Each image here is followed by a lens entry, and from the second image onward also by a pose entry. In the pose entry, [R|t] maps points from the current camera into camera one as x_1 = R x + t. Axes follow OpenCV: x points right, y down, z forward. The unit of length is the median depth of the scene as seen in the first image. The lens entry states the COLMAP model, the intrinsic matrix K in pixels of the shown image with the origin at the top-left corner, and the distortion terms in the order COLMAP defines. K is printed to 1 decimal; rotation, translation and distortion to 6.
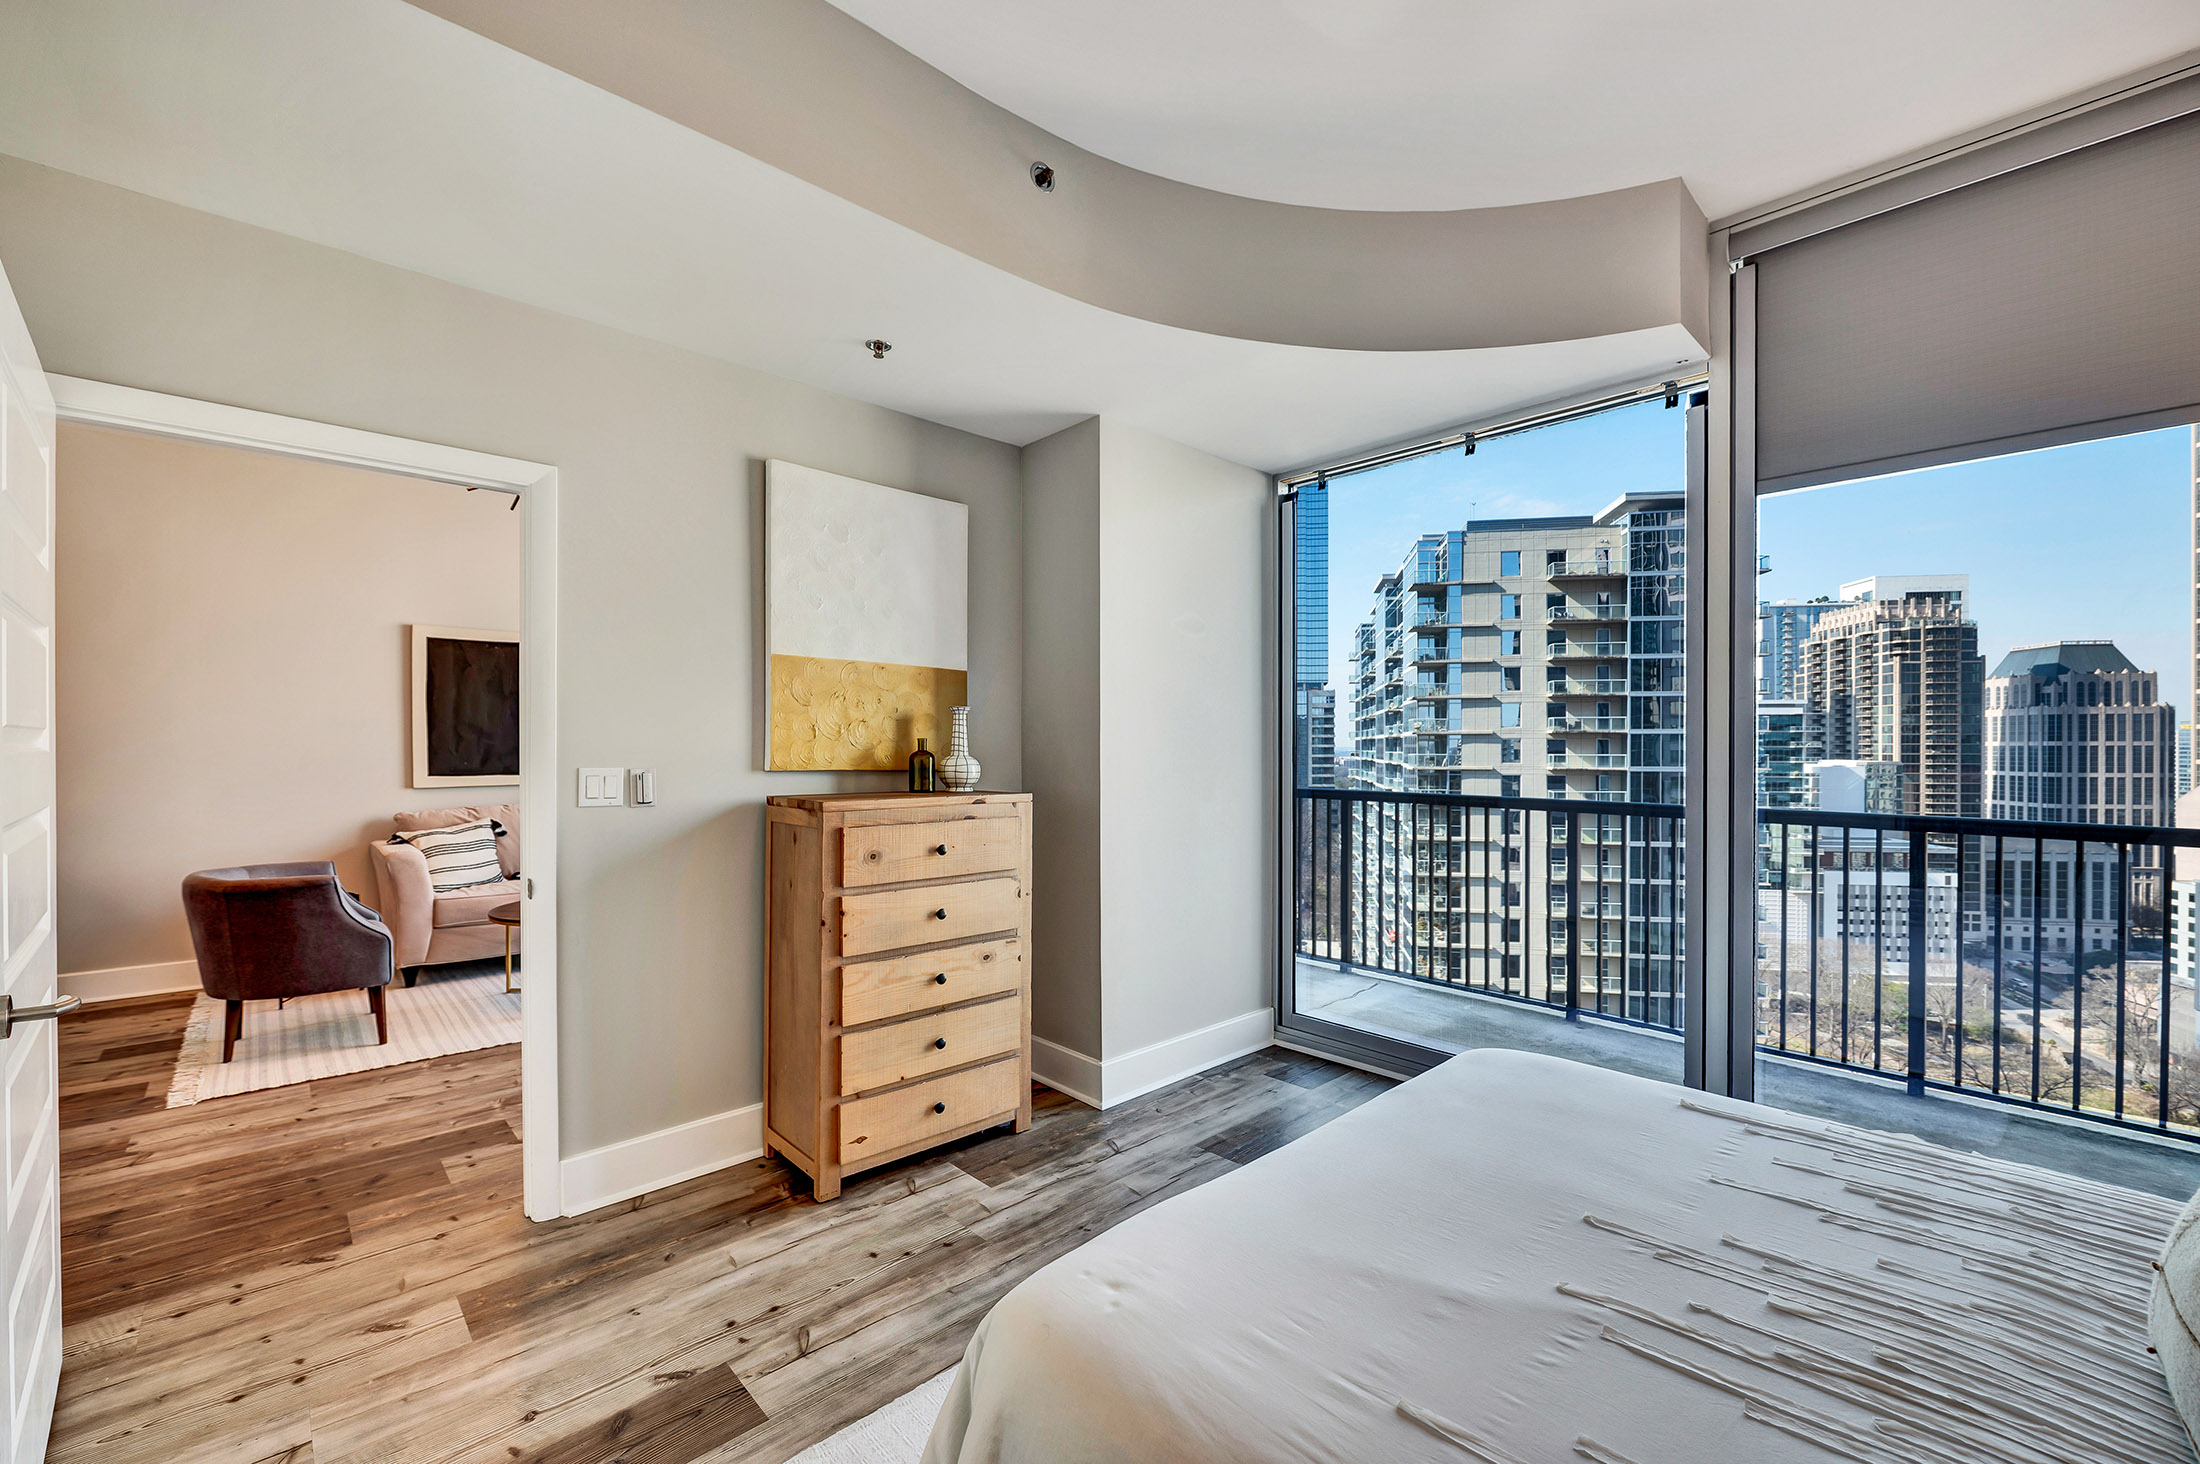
lens RADIAL K [[913.0, 0, 1102.6], [0, 913.0, 751.5], [0, 0, 1]] dist [-0.007919, -0.000162]
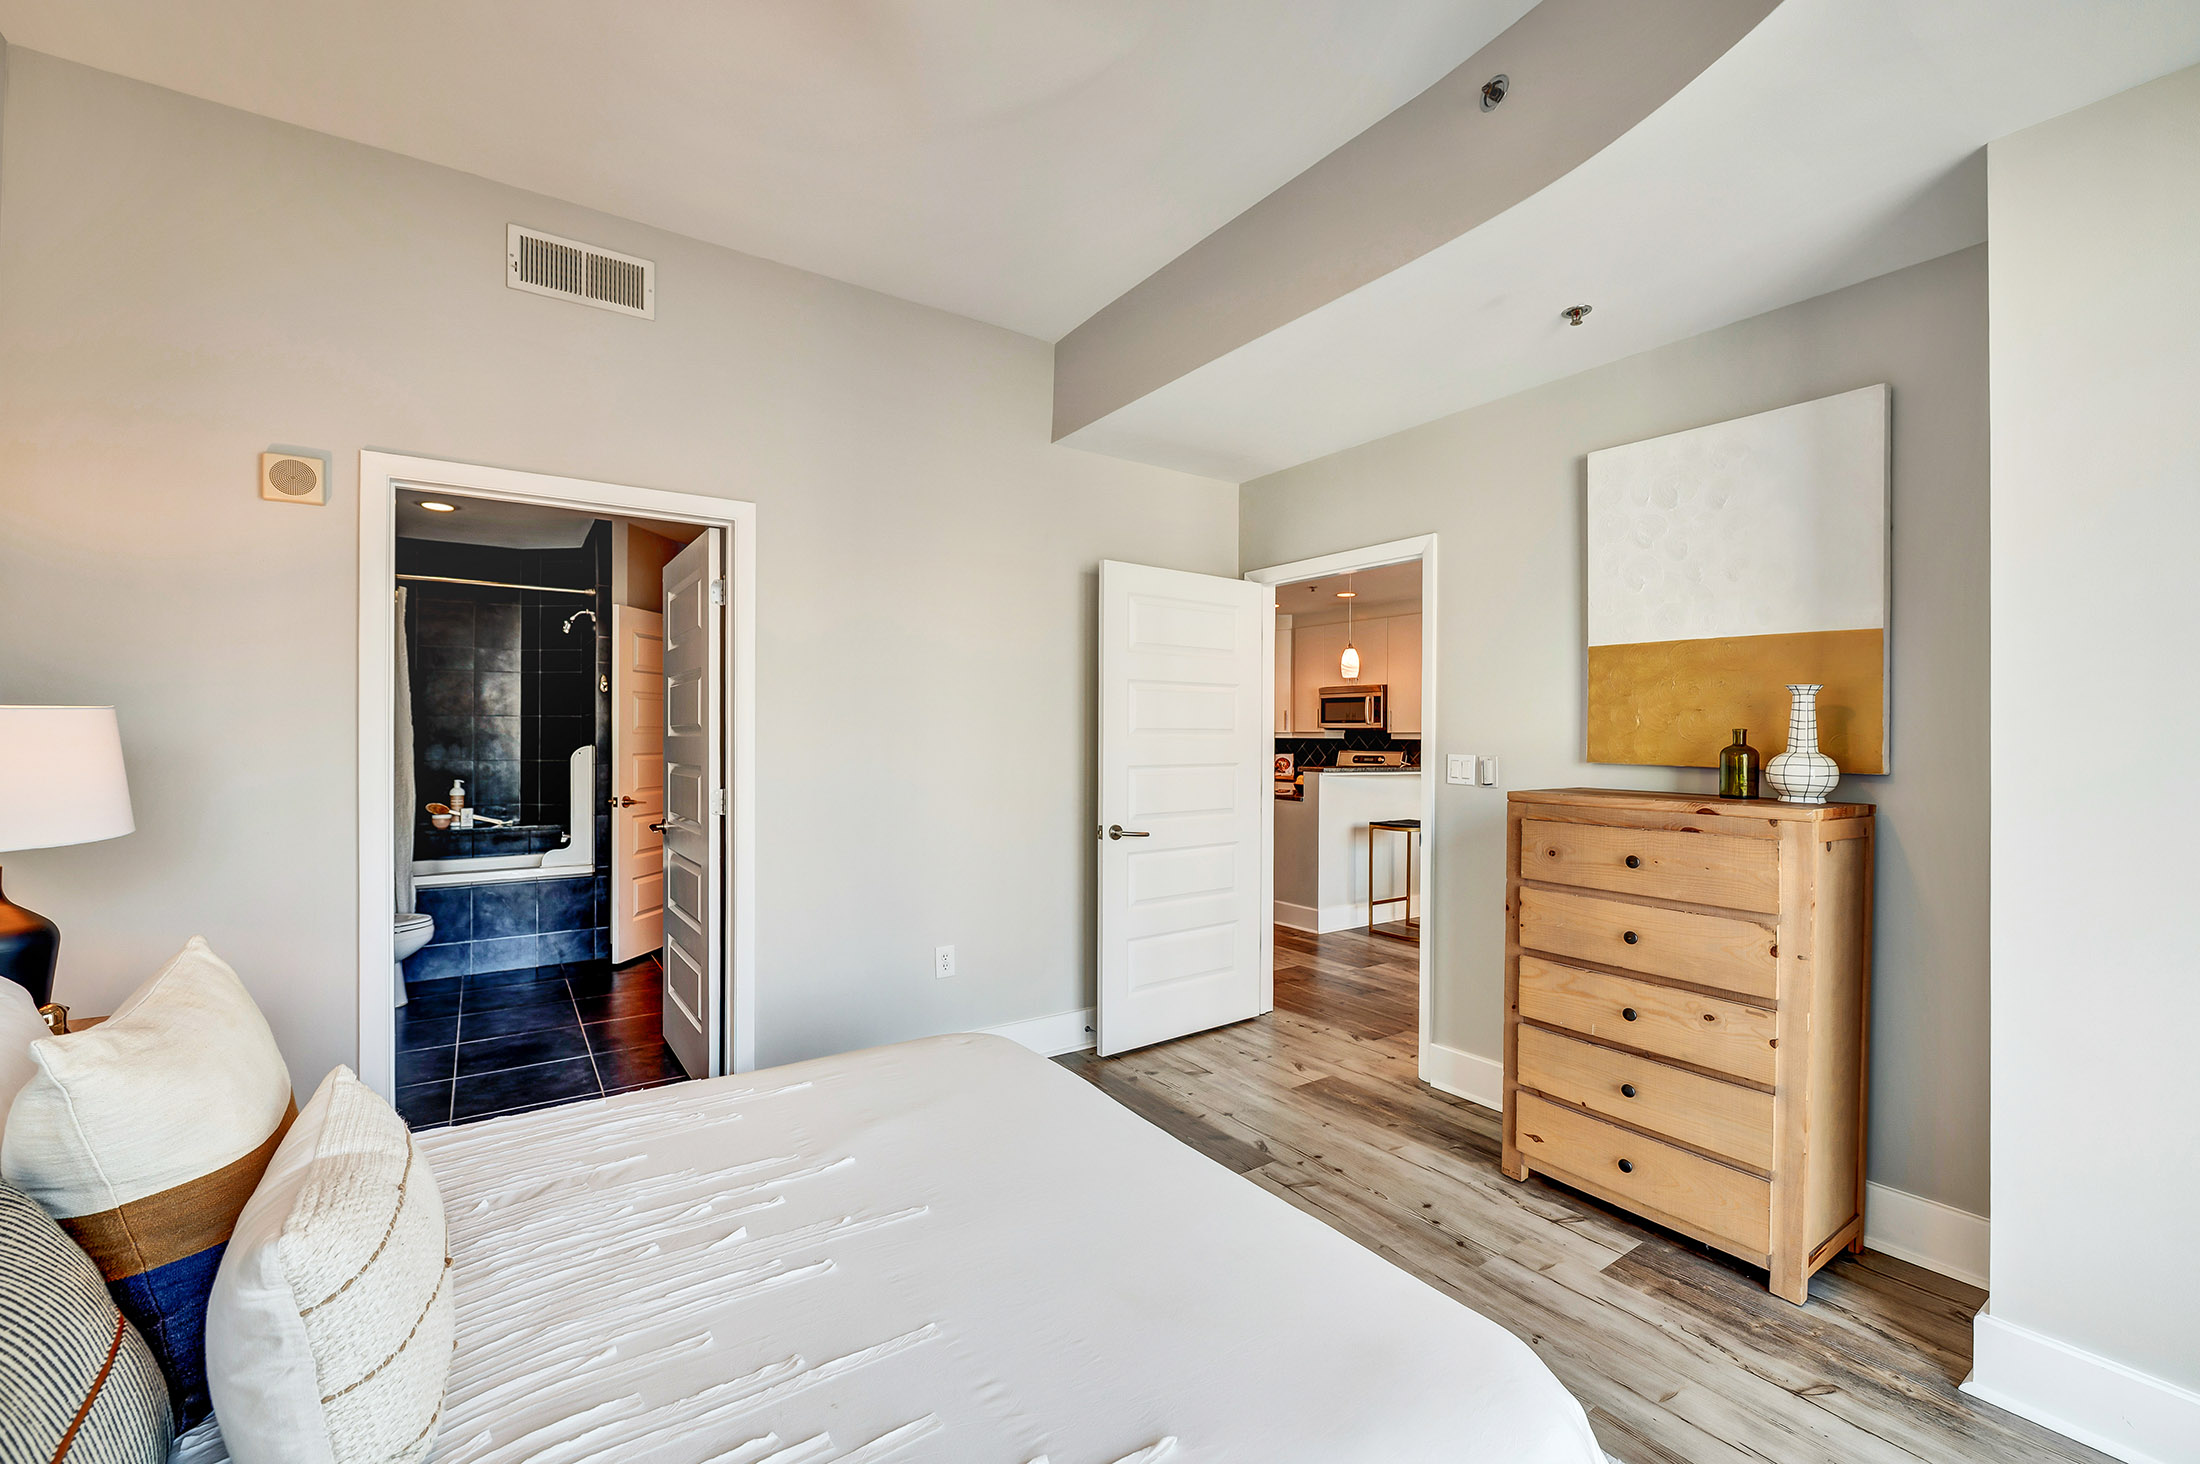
lens RADIAL K [[882.8, 0, 1108.6], [0, 882.8, 737.8], [0, 0, 1]] dist [-0.006834, 0.000021]
pose [[-0.150632, 0.000890, -0.988590, 0.742683], [-0.009678, 0.999950, 0.002375, -0.004169], [0.988543, 0.009925, -0.150615, 0.682888]]
